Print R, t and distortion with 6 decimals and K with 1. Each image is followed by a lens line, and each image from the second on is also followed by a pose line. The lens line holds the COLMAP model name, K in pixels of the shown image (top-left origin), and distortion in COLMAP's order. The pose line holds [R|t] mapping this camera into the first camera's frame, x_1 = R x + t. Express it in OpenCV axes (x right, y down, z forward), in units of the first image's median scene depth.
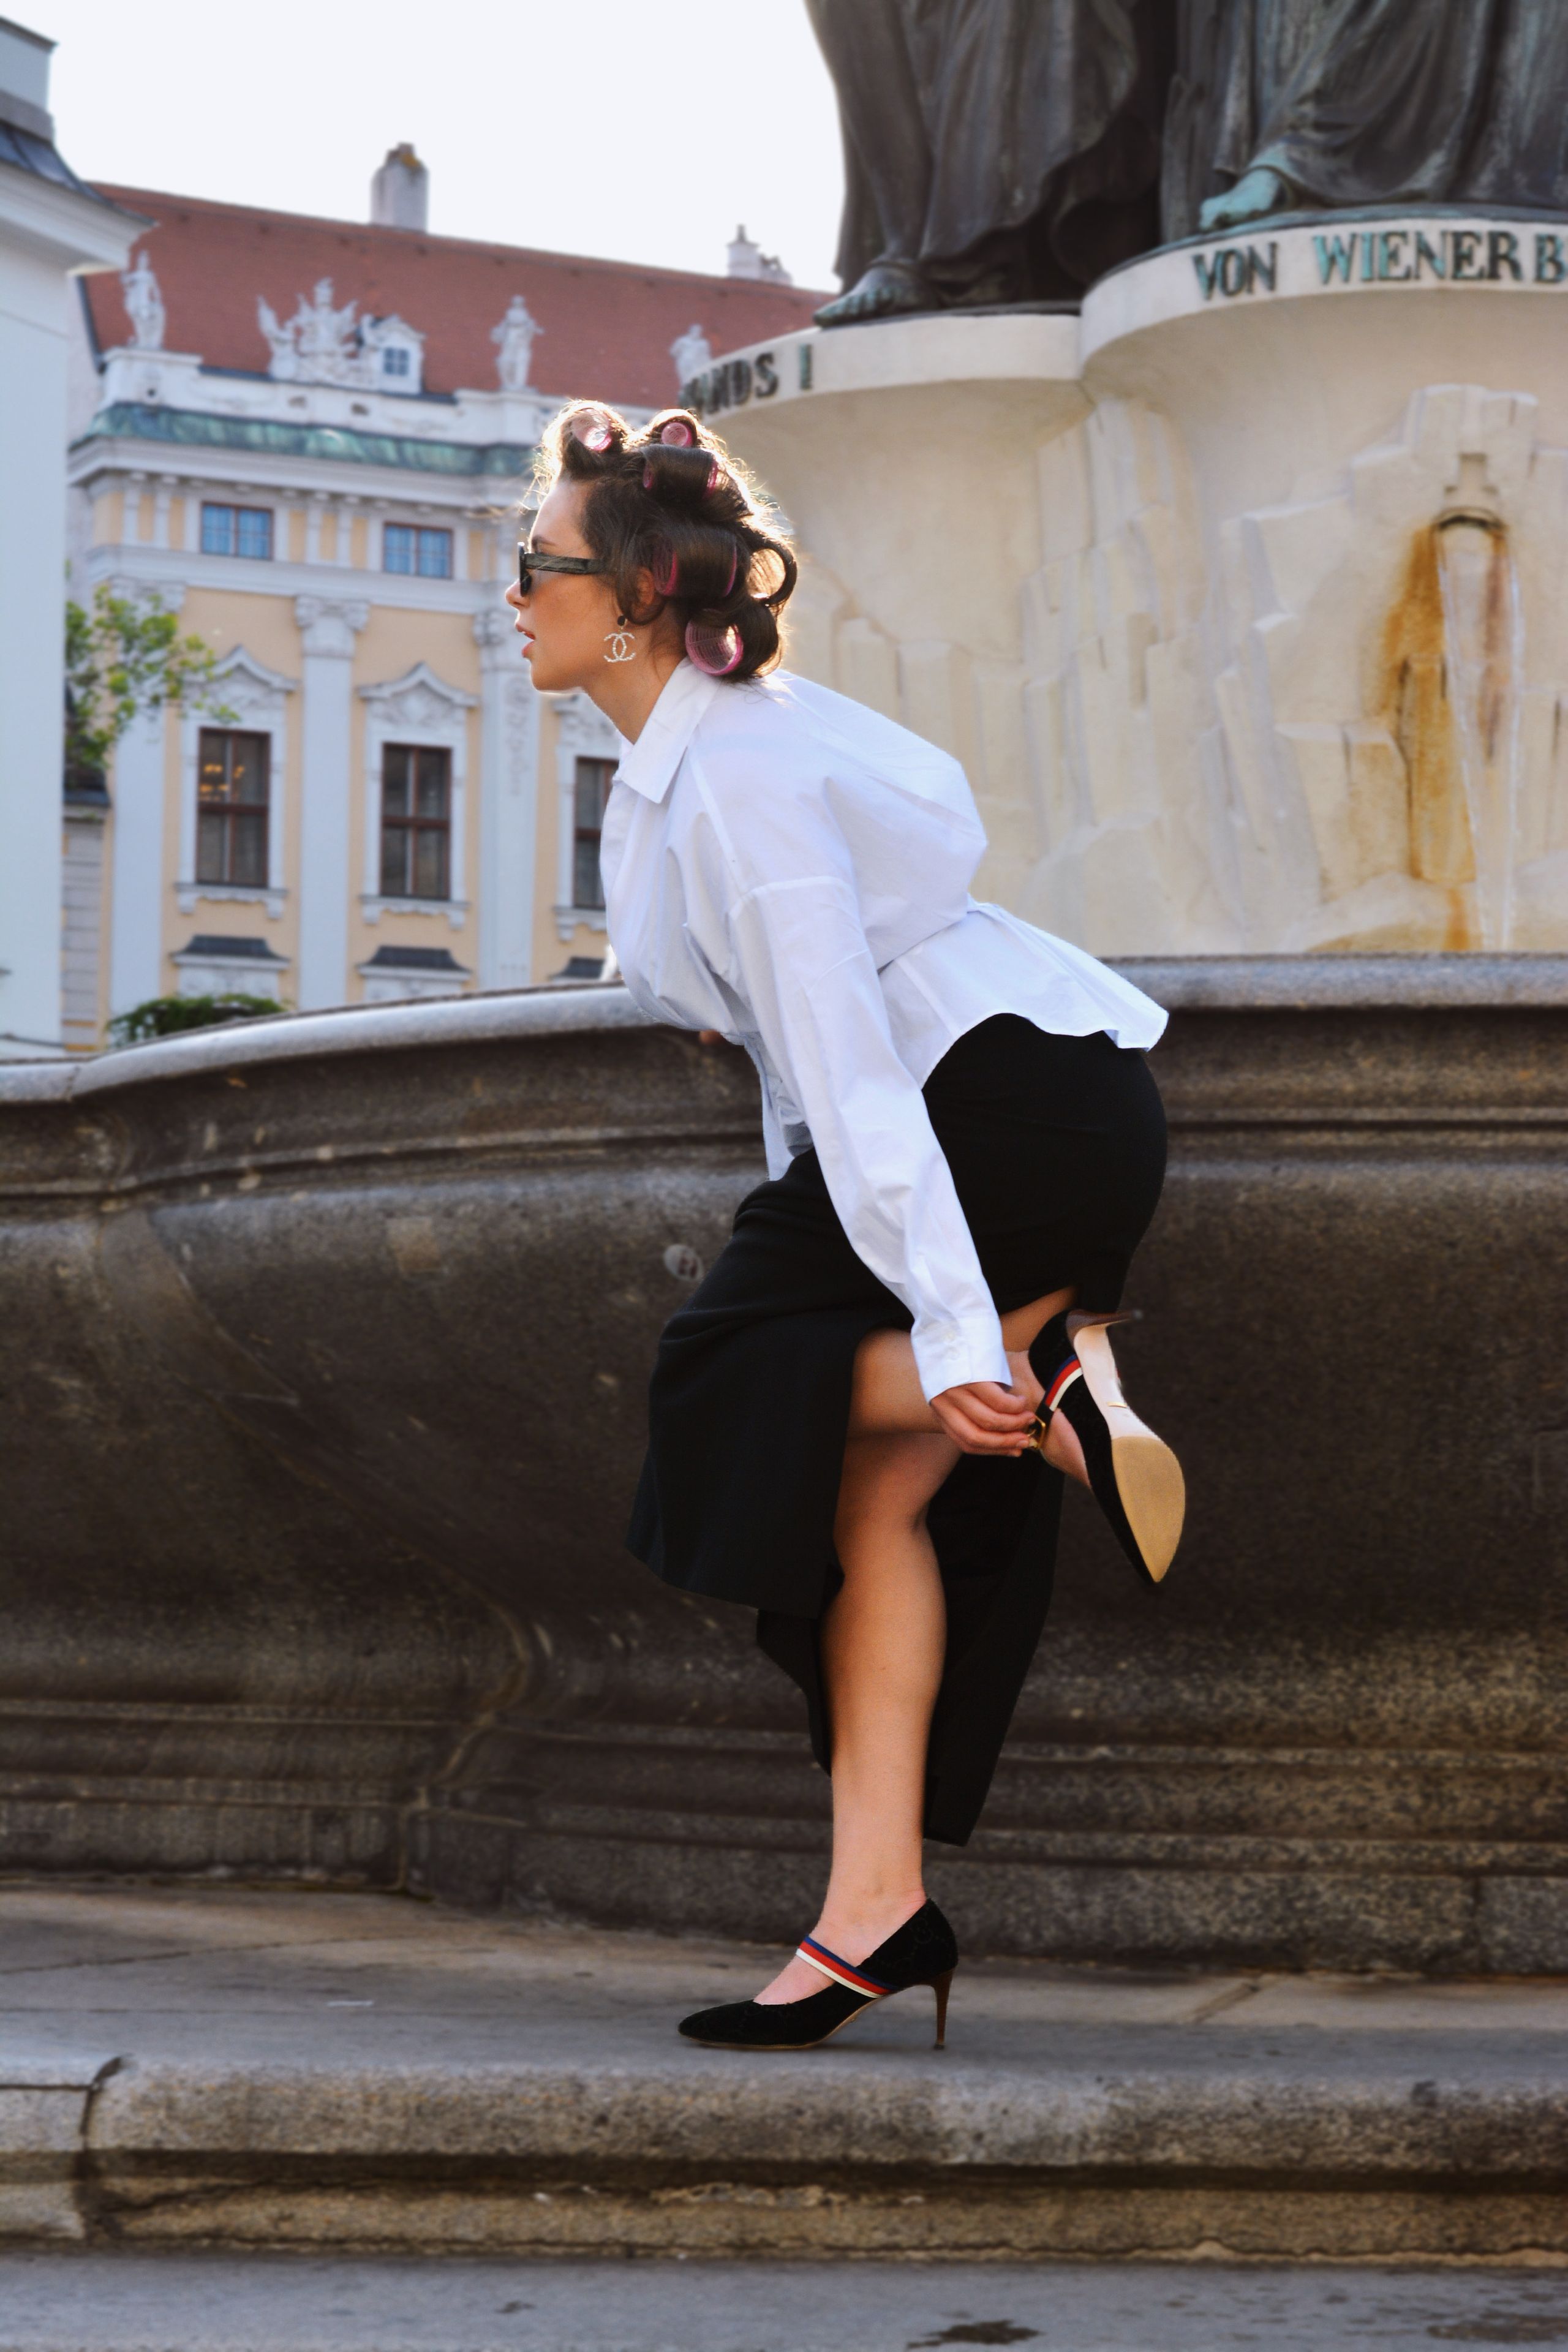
lens RADIAL K [[5234.3, 0, 788.8], [0, 5234.3, 1177.5], [0, 0, 1]] dist [0.008432, 0.000000]
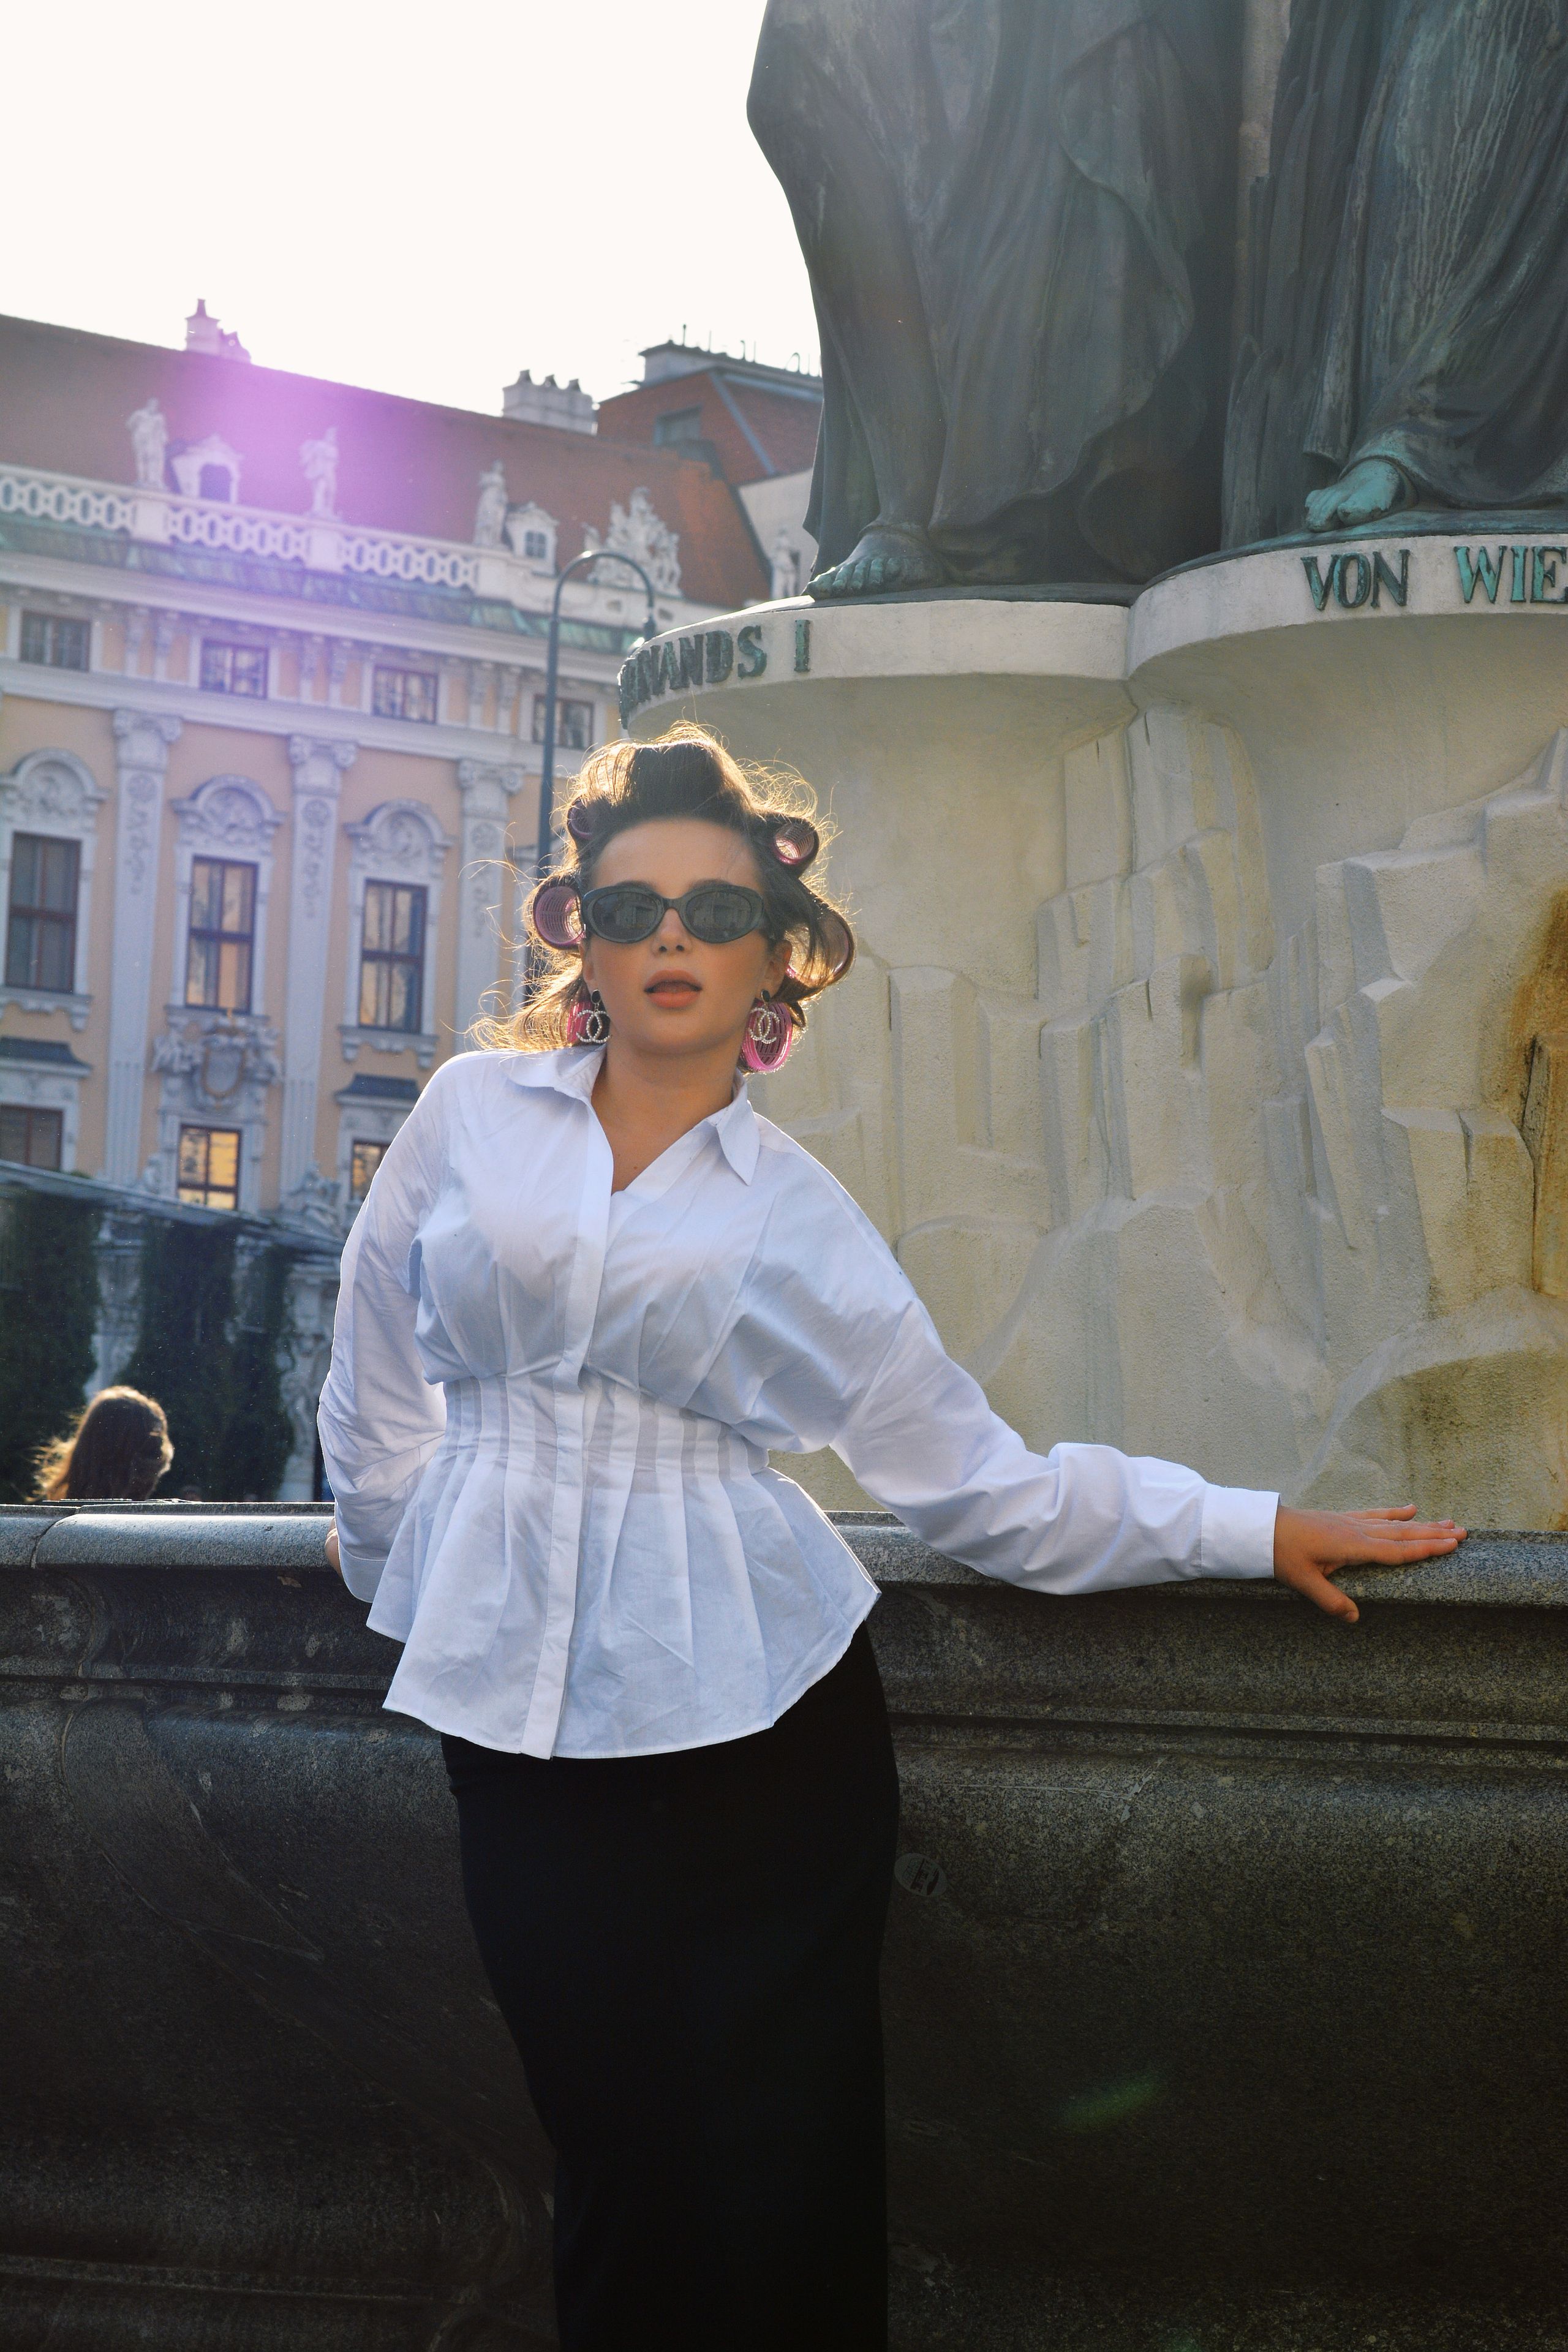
lens RADIAL K [[5234.3, 0, 779.6], [0, 5234.3, 1173.4], [0, 0, 1]] dist [0.008432, 0.000000]
pose [[0.992679, 0.037101, 0.114940, -0.103416], [-0.035339, 0.999225, -0.017325, -0.057313], [-0.115493, 0.013137, 0.993221, 0.158188]]
